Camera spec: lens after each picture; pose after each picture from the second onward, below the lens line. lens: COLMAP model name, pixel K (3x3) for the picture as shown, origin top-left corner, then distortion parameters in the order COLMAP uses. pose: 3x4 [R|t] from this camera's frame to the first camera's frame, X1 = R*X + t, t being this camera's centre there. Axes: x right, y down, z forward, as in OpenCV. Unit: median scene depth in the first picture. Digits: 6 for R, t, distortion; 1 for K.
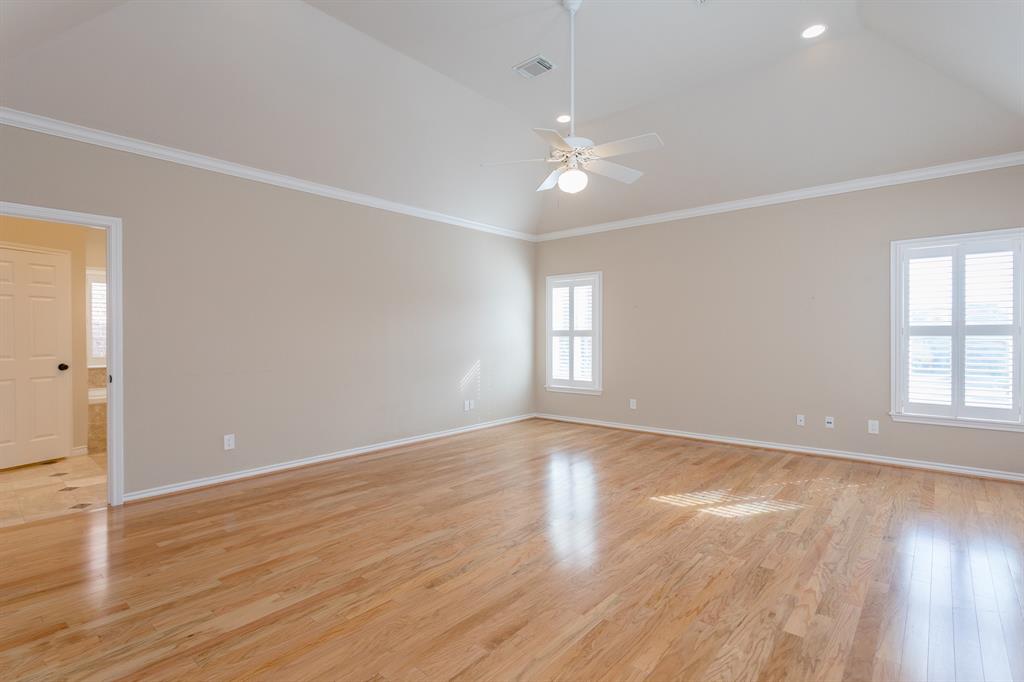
lens RADIAL K [[505.3, 0, 498.9], [0, 505.3, 340.7], [0, 0, 1]] dist [0.000947, 0.001002]
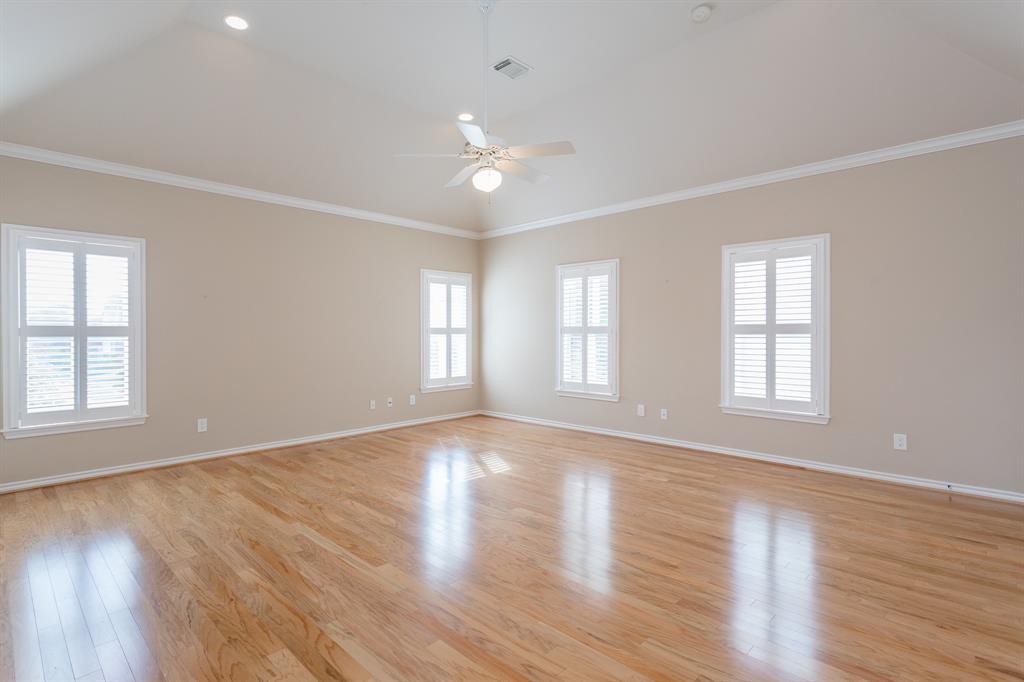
lens RADIAL K [[488.7, 0, 549.8], [0, 488.7, 336.2], [0, 0, 1]] dist [0.085059, 0.000312]
pose [[0.002509, 0.003014, 0.999992, -0.549602], [0.009501, 0.999950, -0.003038, 0.004844], [-0.999952, 0.009508, 0.002481, 0.585808]]
